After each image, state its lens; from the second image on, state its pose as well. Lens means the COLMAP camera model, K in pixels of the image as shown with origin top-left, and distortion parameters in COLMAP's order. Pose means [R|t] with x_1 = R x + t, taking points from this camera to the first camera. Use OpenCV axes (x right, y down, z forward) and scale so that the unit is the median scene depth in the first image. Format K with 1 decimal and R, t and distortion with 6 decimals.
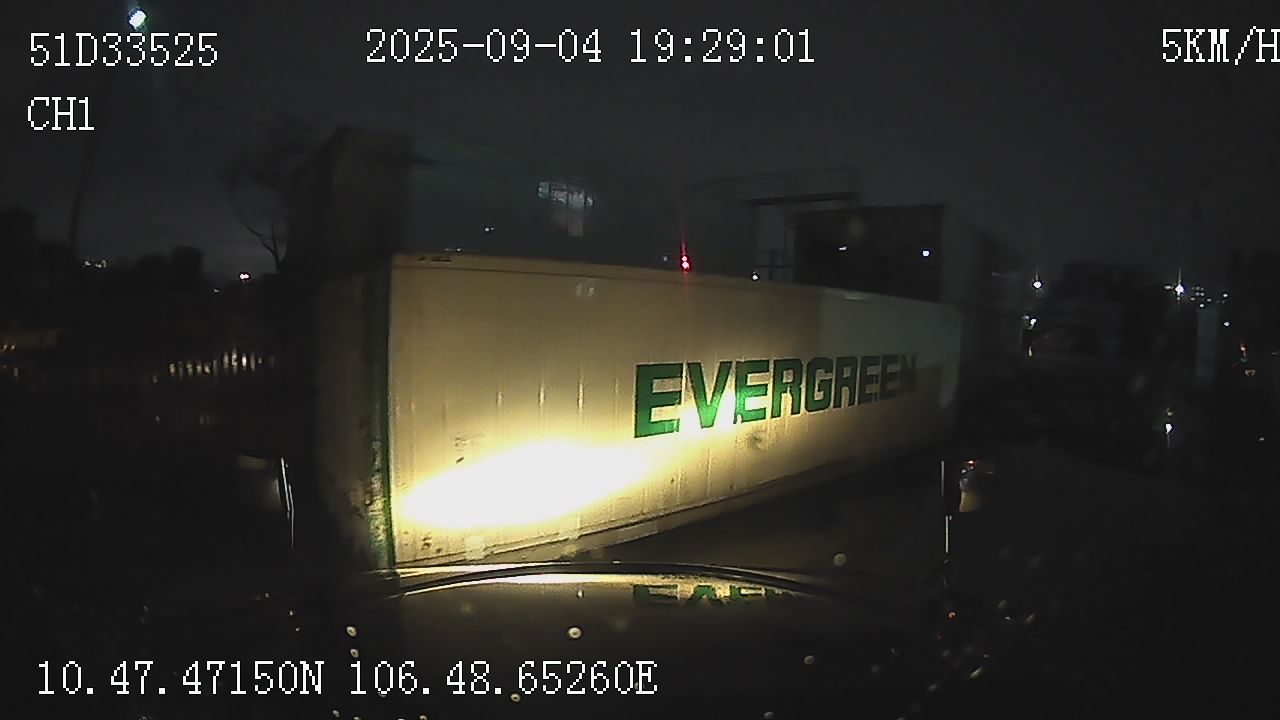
lens RADIAL K [[939.3, 0, 639.0], [0, 939.3, 356.4], [0, 0, 1]] dist [-0.002170, -0.002013]
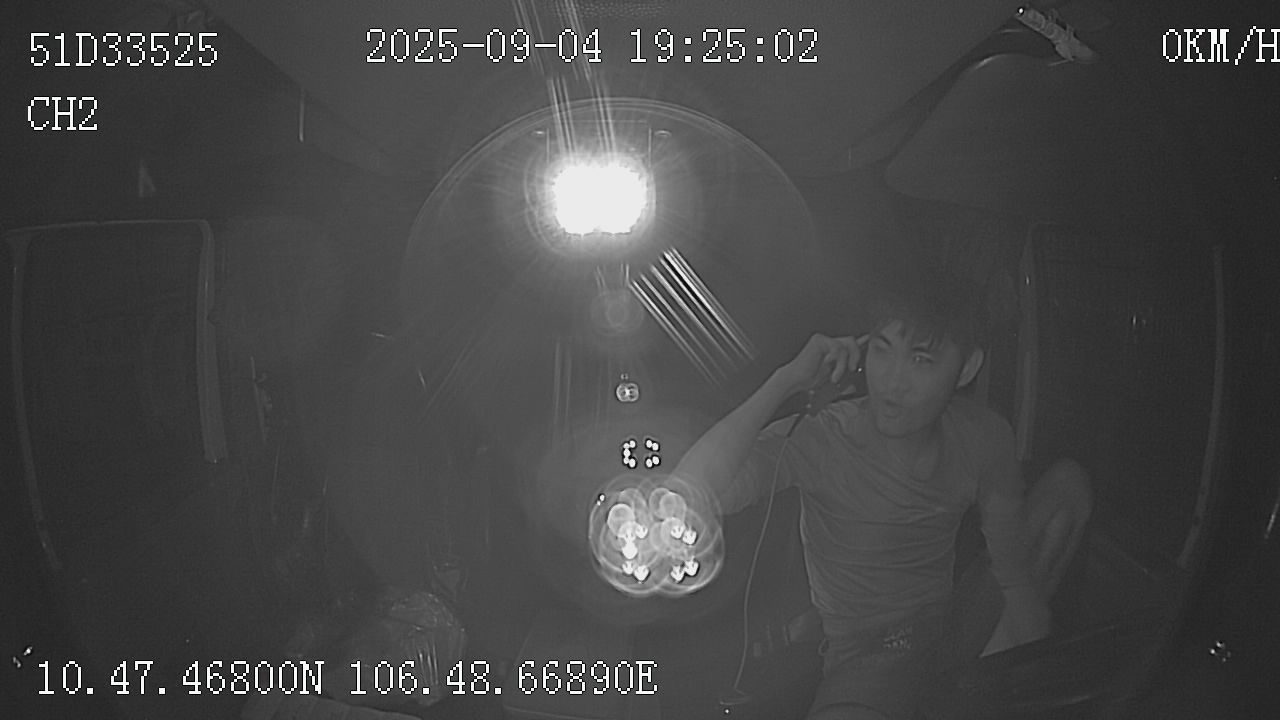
lens RADIAL K [[939.3, 0, 639.0], [0, 939.3, 356.4], [0, 0, 1]] dist [-0.002170, -0.002013]
pose [[1.000000, 0.000609, -0.000721, 0.180239], [-0.000609, 1.000000, 0.000073, -0.000533], [0.000721, -0.000073, 1.000000, -0.000864]]
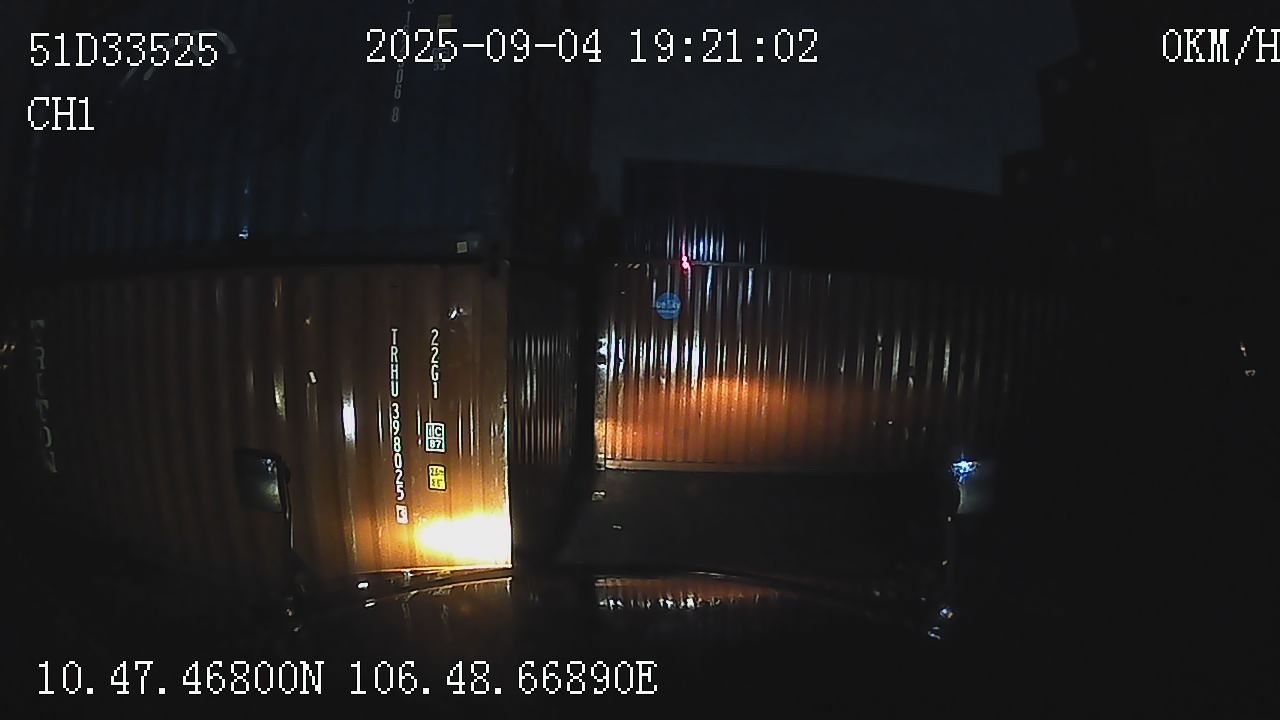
lens RADIAL K [[939.3, 0, 639.0], [0, 939.3, 356.4], [0, 0, 1]] dist [-0.002170, -0.002013]
pose [[1.000000, 0.000081, -0.000677, 0.077380], [-0.000081, 1.000000, -0.000026, -0.000134], [0.000677, 0.000026, 1.000000, -0.000383]]
